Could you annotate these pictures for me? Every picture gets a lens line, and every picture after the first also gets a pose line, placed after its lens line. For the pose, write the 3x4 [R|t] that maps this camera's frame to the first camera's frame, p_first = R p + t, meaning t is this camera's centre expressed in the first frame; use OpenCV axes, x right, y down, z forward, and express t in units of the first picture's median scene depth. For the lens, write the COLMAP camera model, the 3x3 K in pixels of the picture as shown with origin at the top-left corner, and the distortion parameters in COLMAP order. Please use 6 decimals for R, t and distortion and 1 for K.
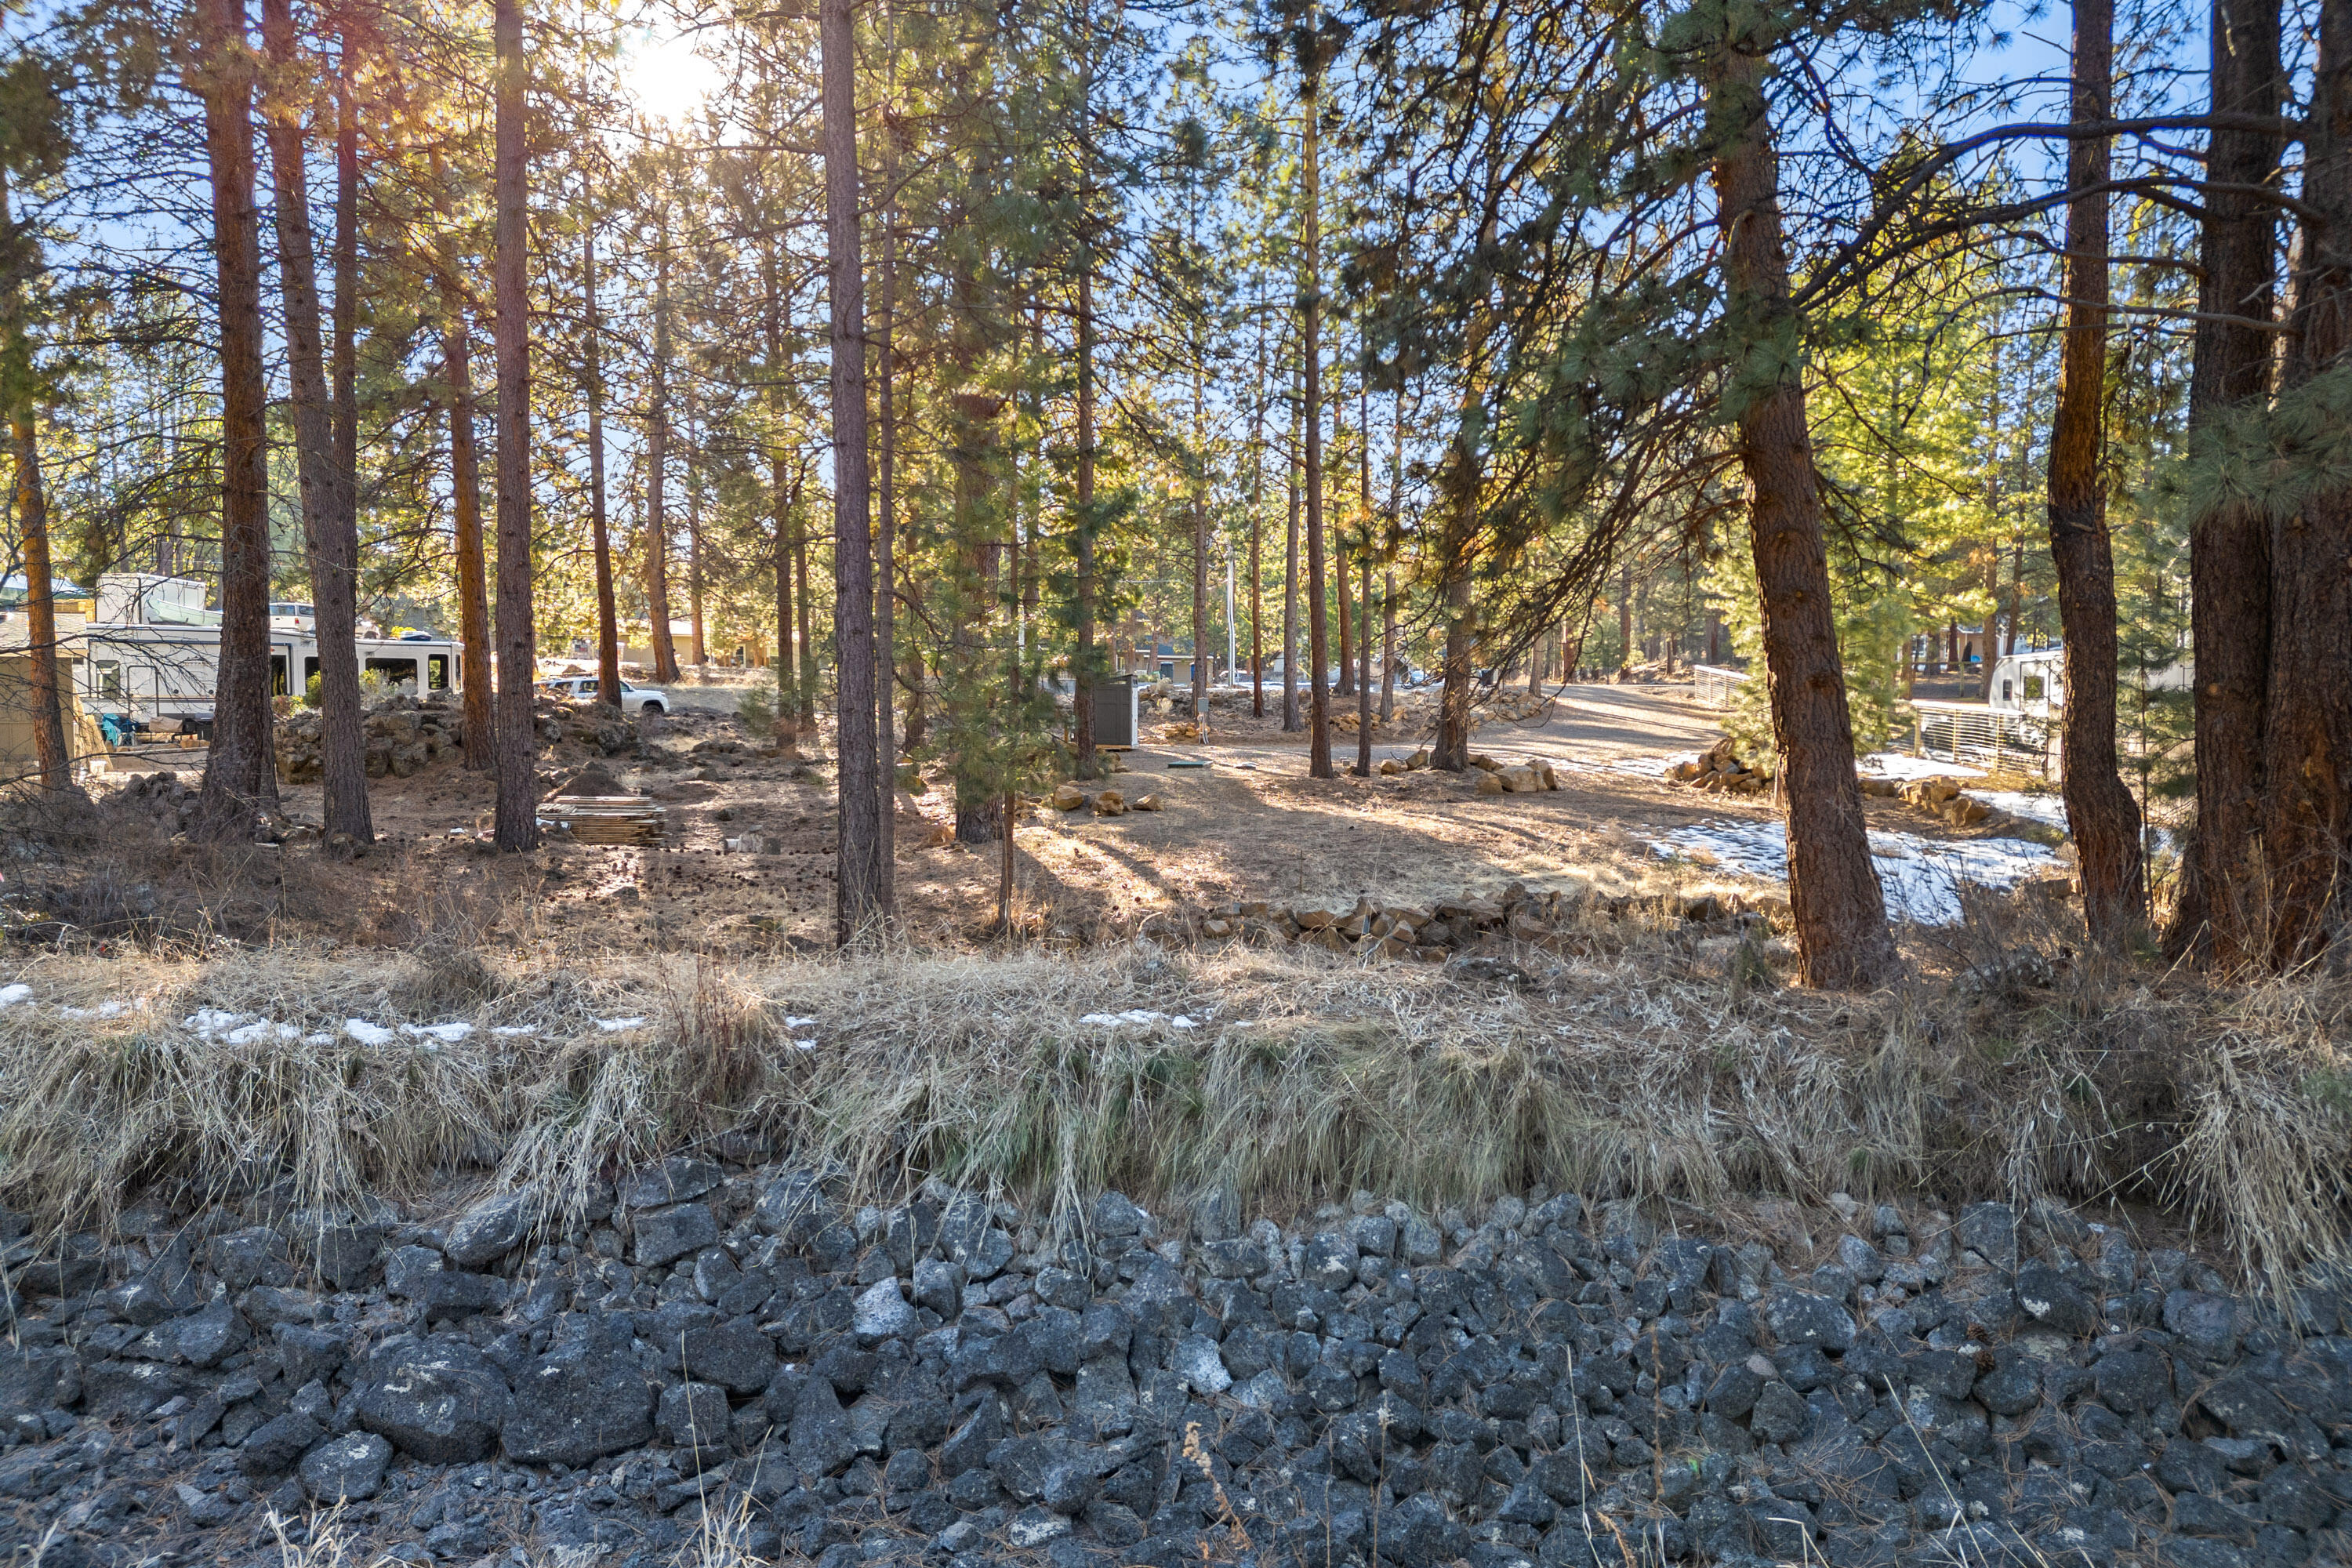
lens RADIAL K [[1651.7, 0, 1176.0], [0, 1651.7, 784.0], [0, 0, 1]] dist [0.103757, -0.001007]
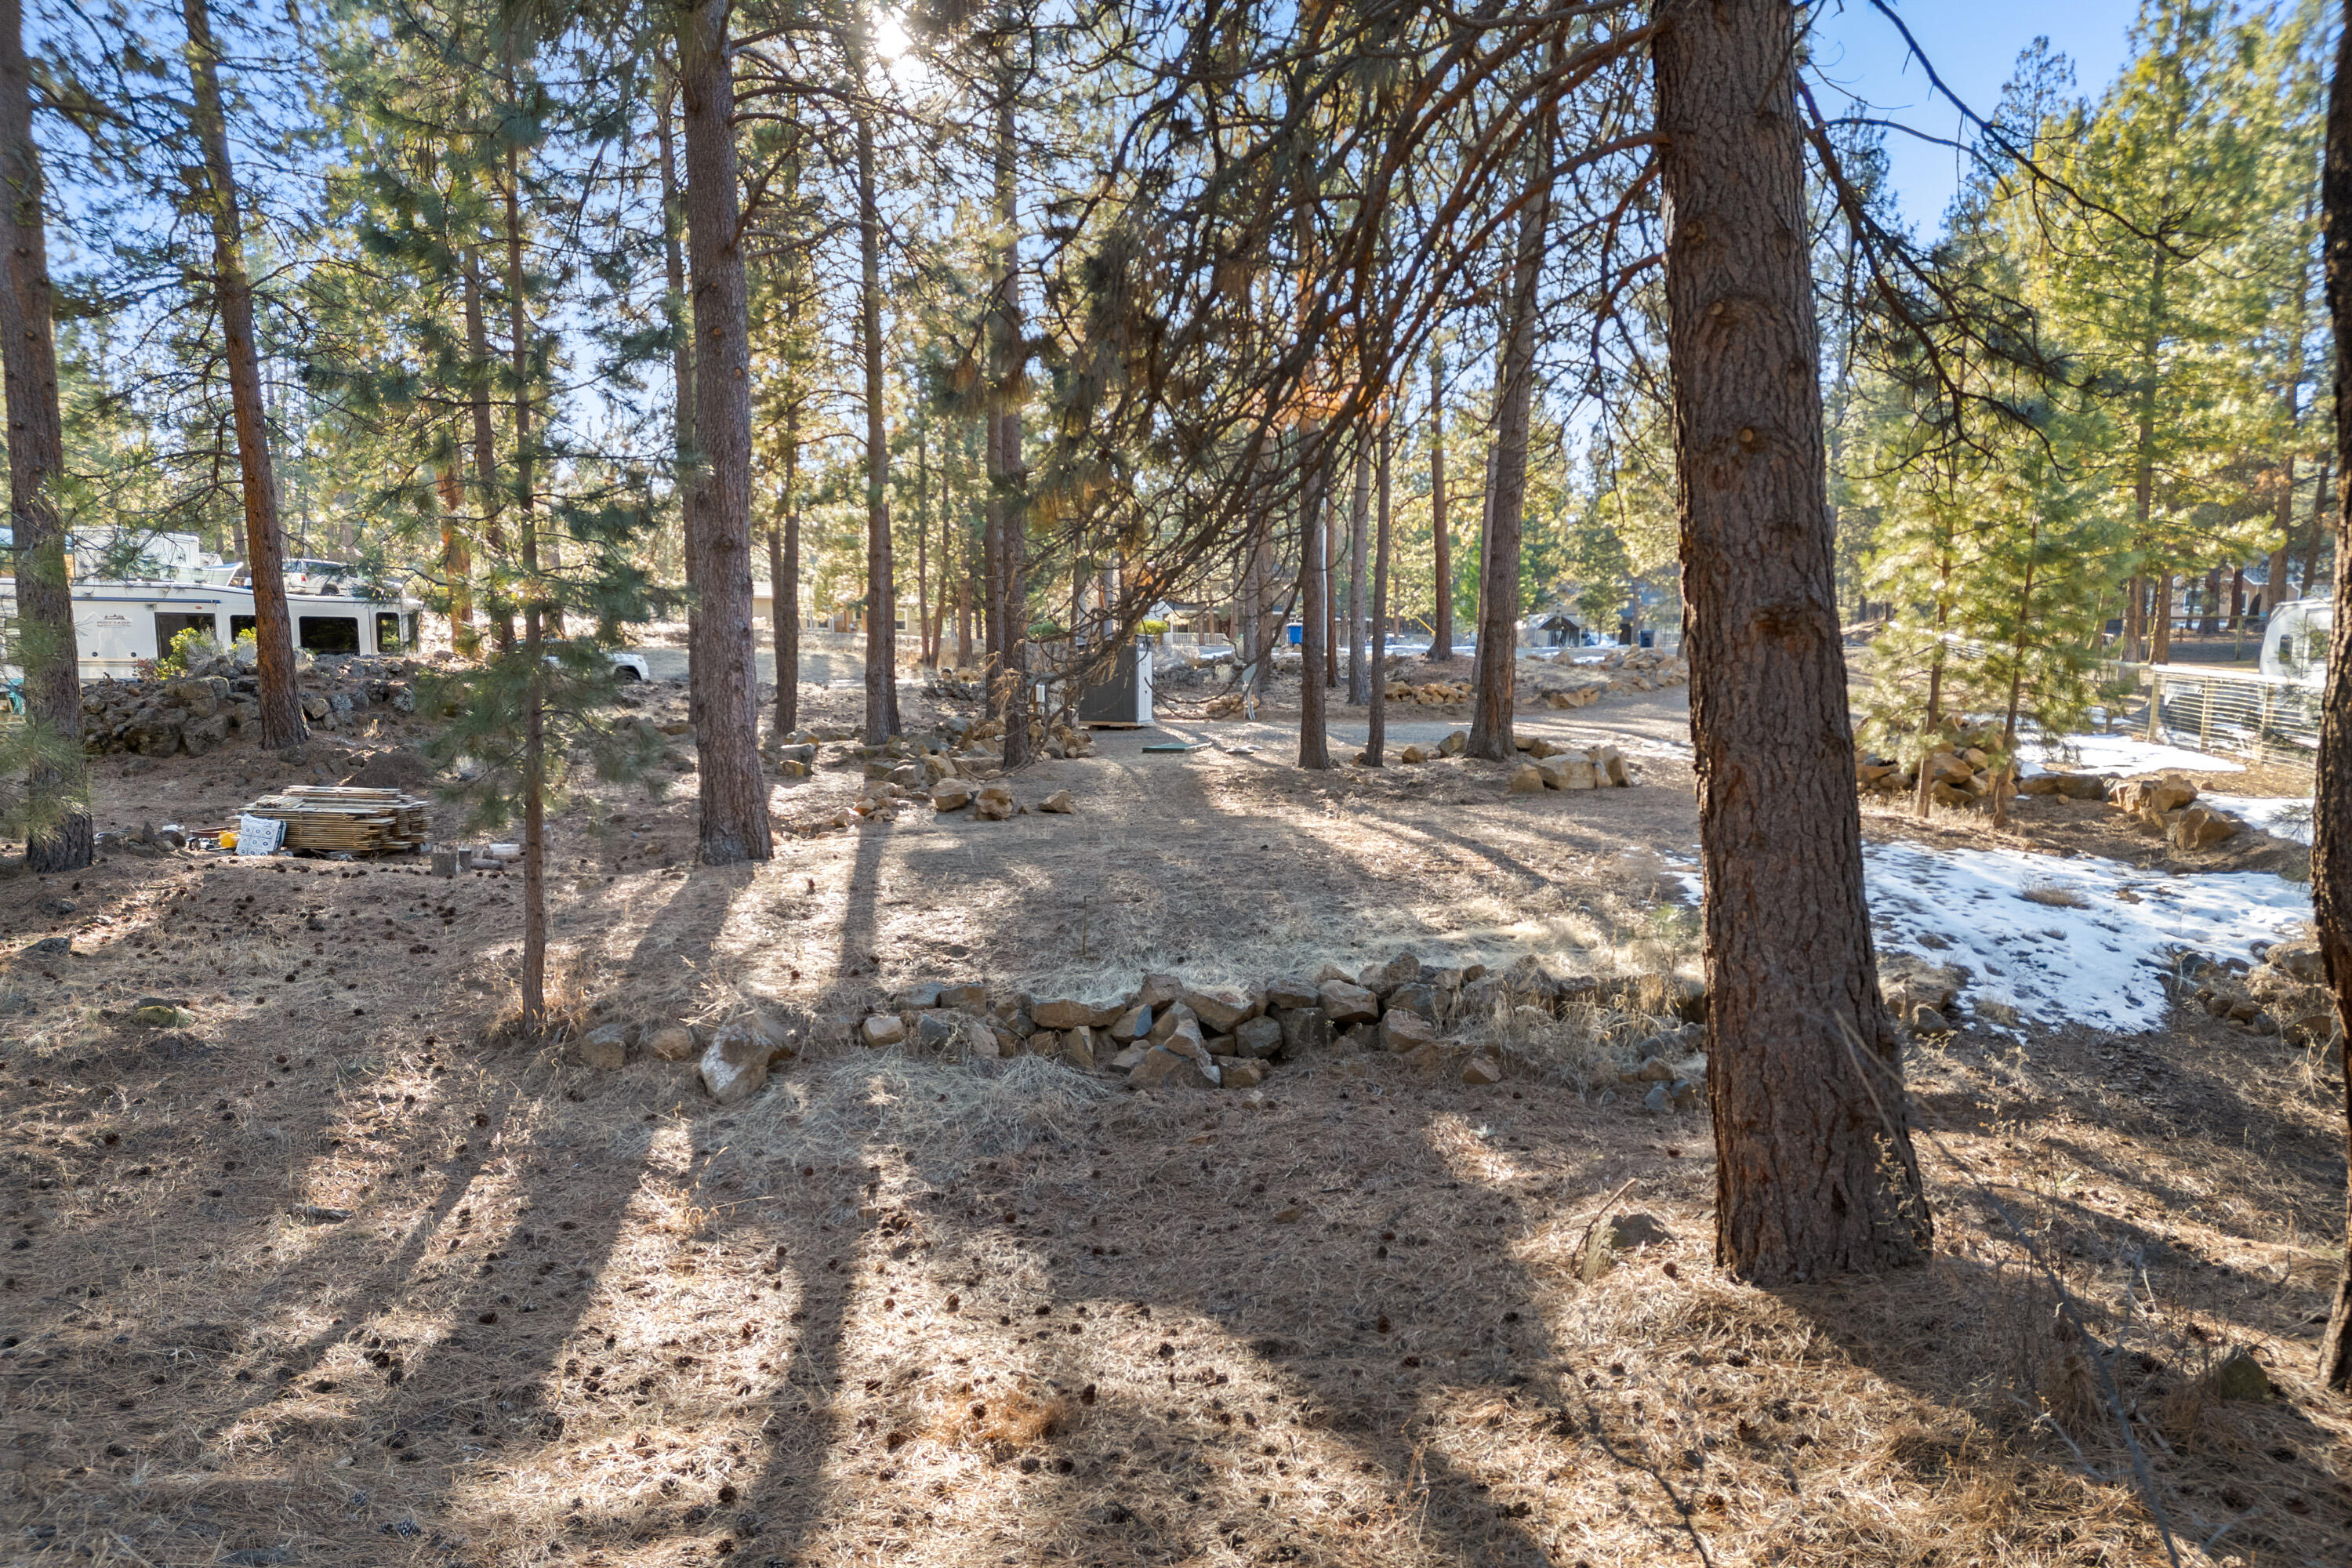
lens RADIAL K [[1631.4, 0, 1176.0], [0, 1631.4, 872.9], [0, 0, 1]] dist [0.112058, -0.074475]
pose [[0.991196, 0.016503, -0.131368, 0.123326], [-0.006749, 0.997209, 0.074351, -0.011067], [0.132229, -0.072809, 0.988542, 0.227742]]
